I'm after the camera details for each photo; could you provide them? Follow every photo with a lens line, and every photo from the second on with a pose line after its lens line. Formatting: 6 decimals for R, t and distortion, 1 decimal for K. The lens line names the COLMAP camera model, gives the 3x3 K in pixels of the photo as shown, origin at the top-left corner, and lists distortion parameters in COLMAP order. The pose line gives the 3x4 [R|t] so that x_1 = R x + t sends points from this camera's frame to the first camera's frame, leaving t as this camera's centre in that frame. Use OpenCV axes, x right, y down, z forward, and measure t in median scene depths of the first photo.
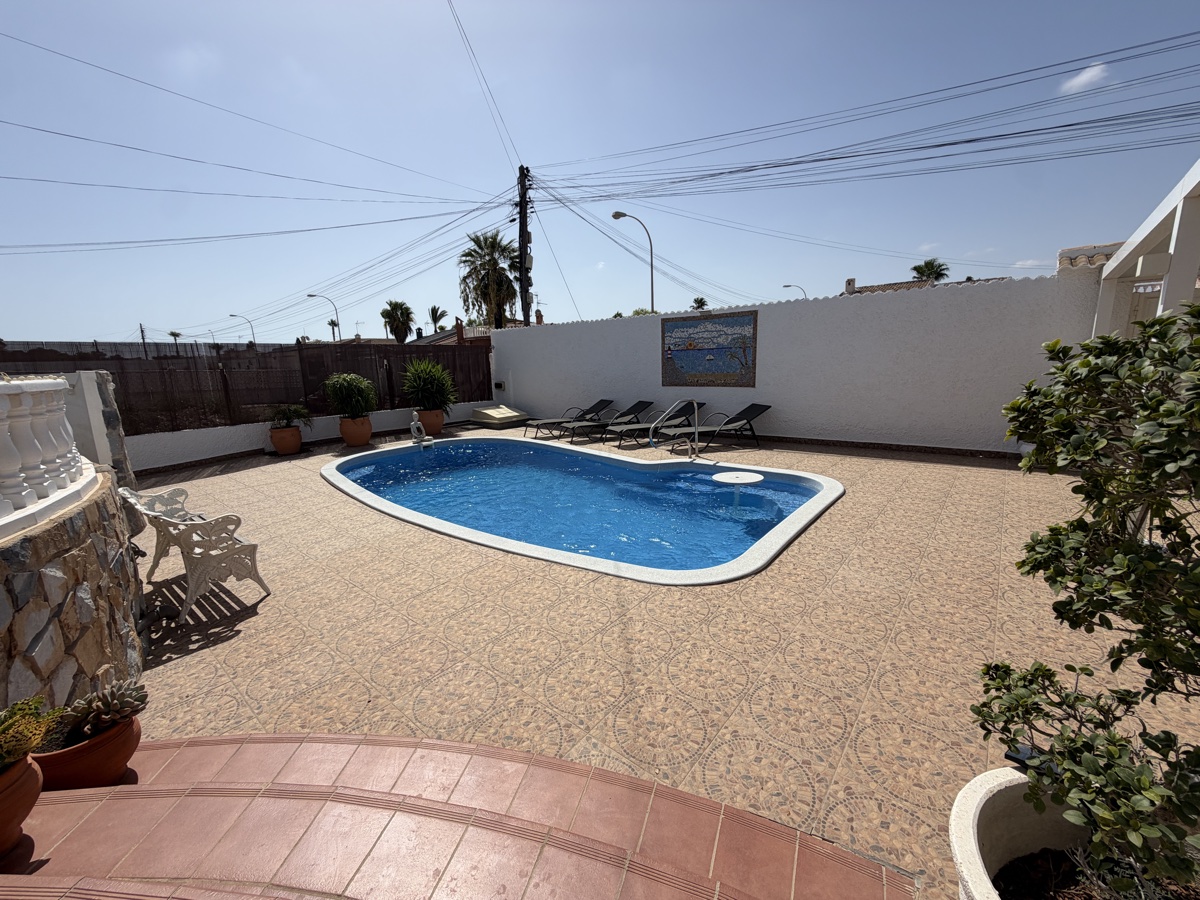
lens RADIAL K [[479.4, 0, 597.9], [0, 479.4, 451.9], [0, 0, 1]] dist [0.001544, 0.000055]
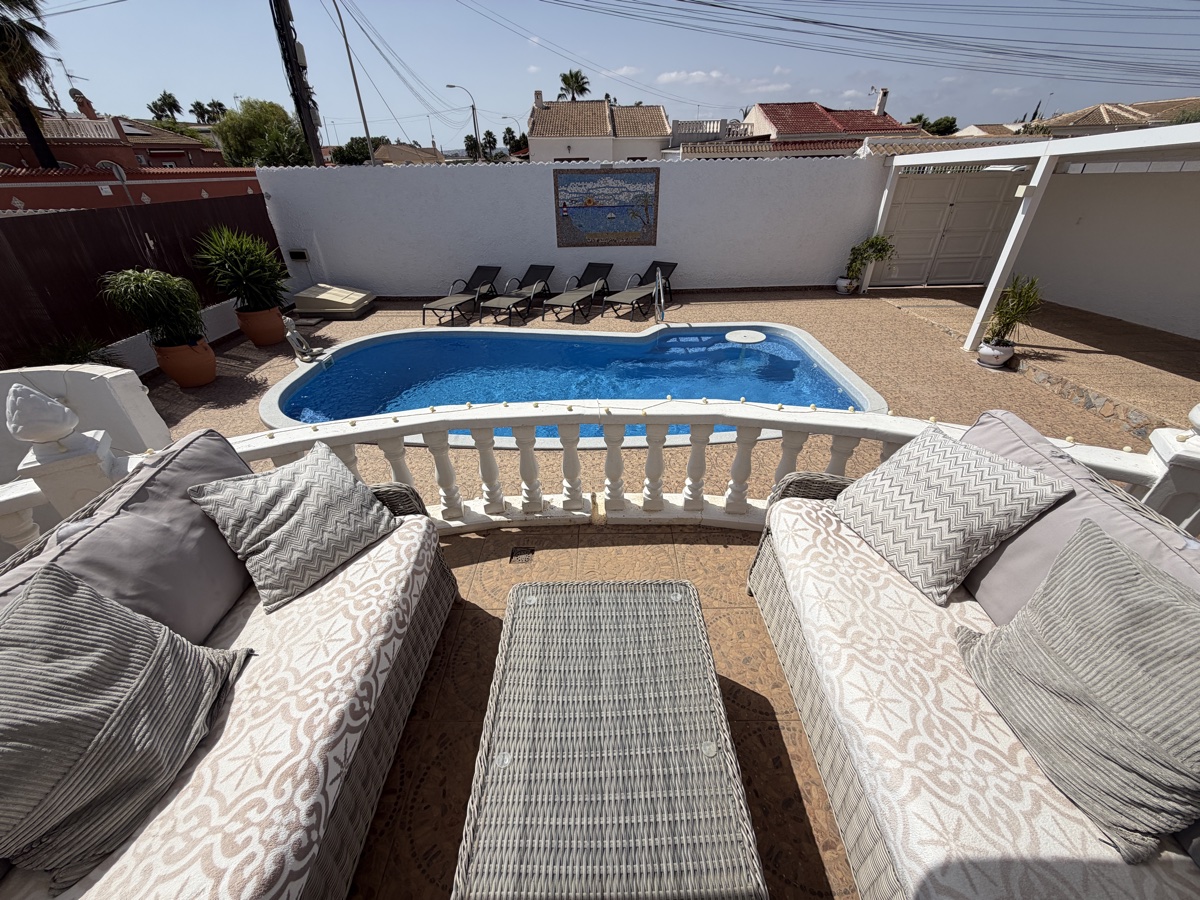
lens RADIAL K [[479.4, 0, 597.9], [0, 479.4, 451.9], [0, 0, 1]] dist [0.001544, 0.000055]
pose [[0.760030, -0.323986, 0.563371, -0.512932], [0.116689, 0.920818, 0.372127, -0.113957], [-0.639326, -0.217088, 0.737655, 0.151247]]
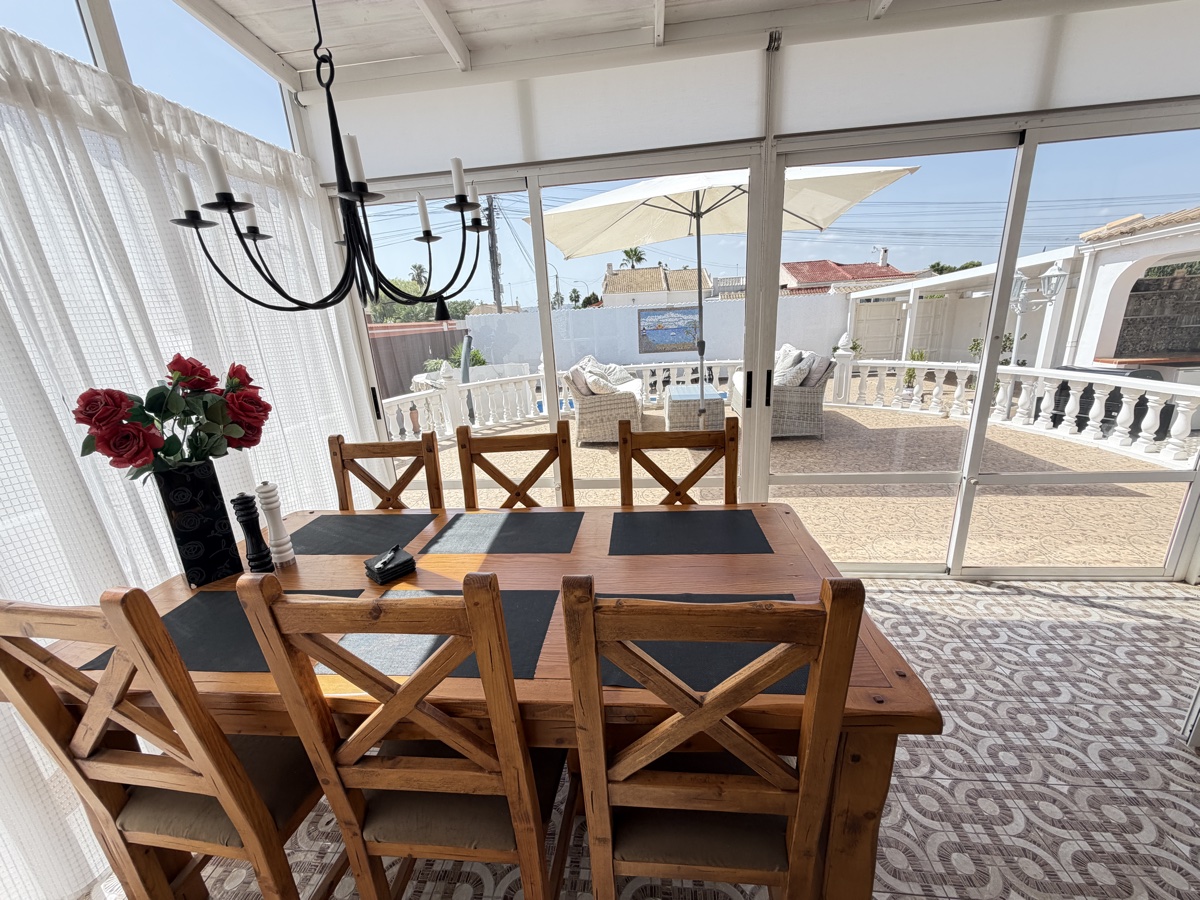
lens RADIAL K [[479.4, 0, 597.9], [0, 479.4, 451.9], [0, 0, 1]] dist [0.001544, 0.000055]
pose [[0.821484, -0.174002, 0.543035, -0.908838], [0.137418, 0.984649, 0.107625, -0.011874], [-0.553426, -0.013789, 0.832784, -0.217163]]
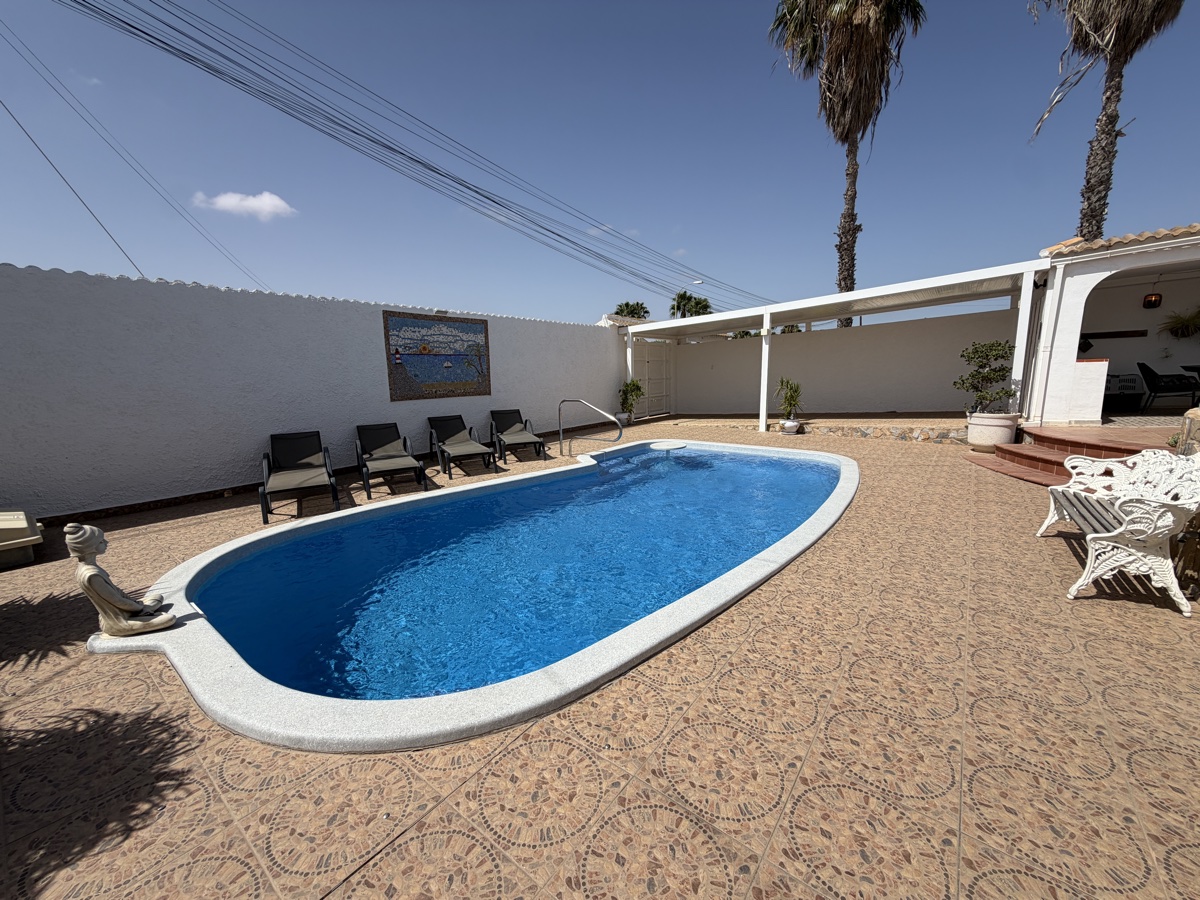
lens RADIAL K [[479.4, 0, 597.9], [0, 479.4, 451.9], [0, 0, 1]] dist [0.001544, 0.000055]
pose [[-0.048098, -0.131022, 0.990212, -0.662502], [0.215968, 0.966545, 0.138381, -0.100746], [-0.975215, 0.220510, -0.018192, 0.760619]]
